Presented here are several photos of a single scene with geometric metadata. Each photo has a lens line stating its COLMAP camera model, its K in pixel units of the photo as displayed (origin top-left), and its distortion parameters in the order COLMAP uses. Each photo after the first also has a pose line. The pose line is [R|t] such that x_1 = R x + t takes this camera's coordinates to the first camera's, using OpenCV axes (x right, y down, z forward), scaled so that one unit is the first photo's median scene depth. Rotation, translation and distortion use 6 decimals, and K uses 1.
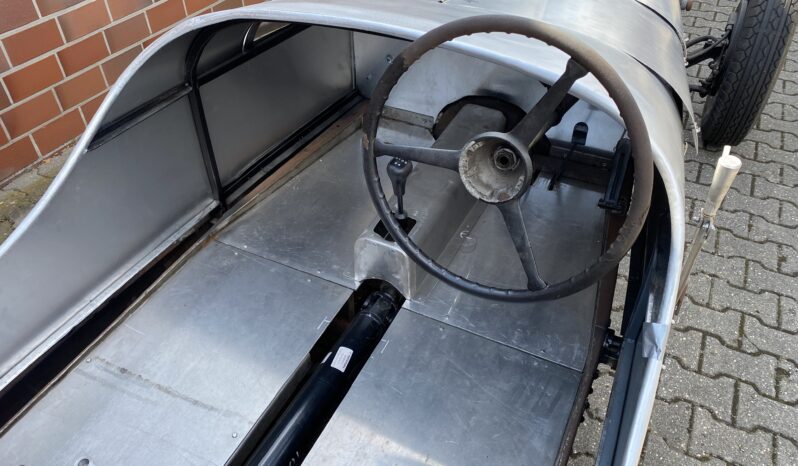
lens RADIAL K [[606.9, 0, 399.0], [0, 606.9, 233.0], [0, 0, 1]] dist [0.015150, -0.000693]
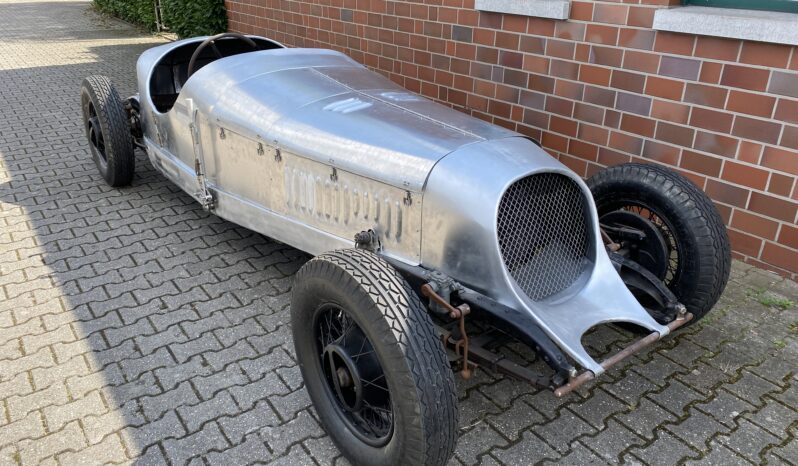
lens RADIAL K [[606.9, 0, 399.0], [0, 606.9, 233.0], [0, 0, 1]] dist [0.015150, -0.000693]
pose [[-0.461233, 0.373840, -0.804679, 1.210981], [-0.585401, 0.553295, 0.592596, -0.946688], [0.666761, 0.744385, -0.036352, 1.017533]]
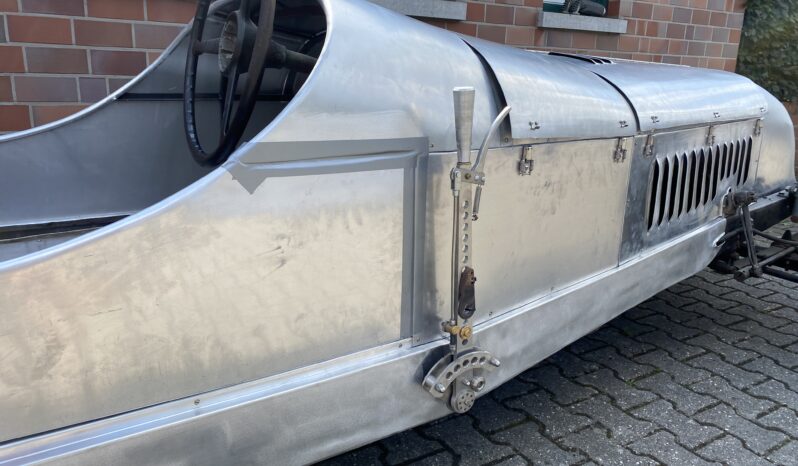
lens RADIAL K [[627.5, 0, 399.0], [0, 627.5, 233.0], [0, 0, 1]] dist [0.002038, 0.001143]
pose [[0.856867, 0.166255, -0.487994, 0.438258], [-0.362794, 0.866978, -0.341658, 0.193295], [0.366278, 0.469797, 0.803201, 0.141606]]
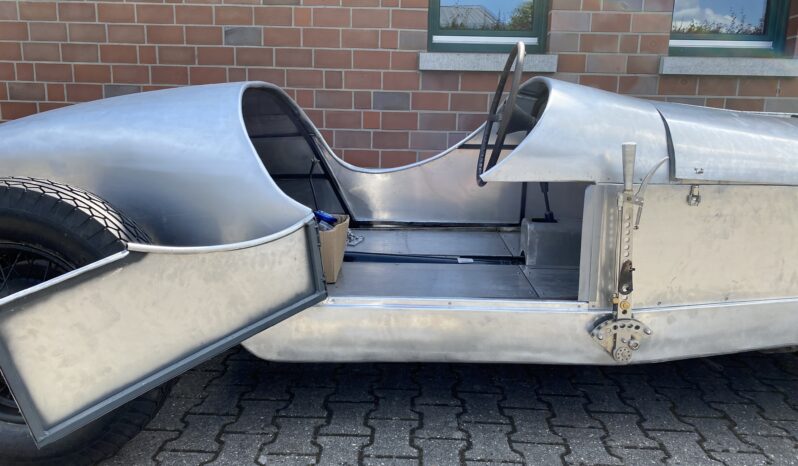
lens RADIAL K [[606.9, 0, 399.0], [0, 606.9, 233.0], [0, 0, 1]] dist [0.015150, -0.000693]
pose [[0.436380, 0.196541, -0.878034, 0.742523], [-0.606699, 0.784909, -0.125832, 0.256353], [0.664446, 0.587613, 0.461760, 0.041539]]
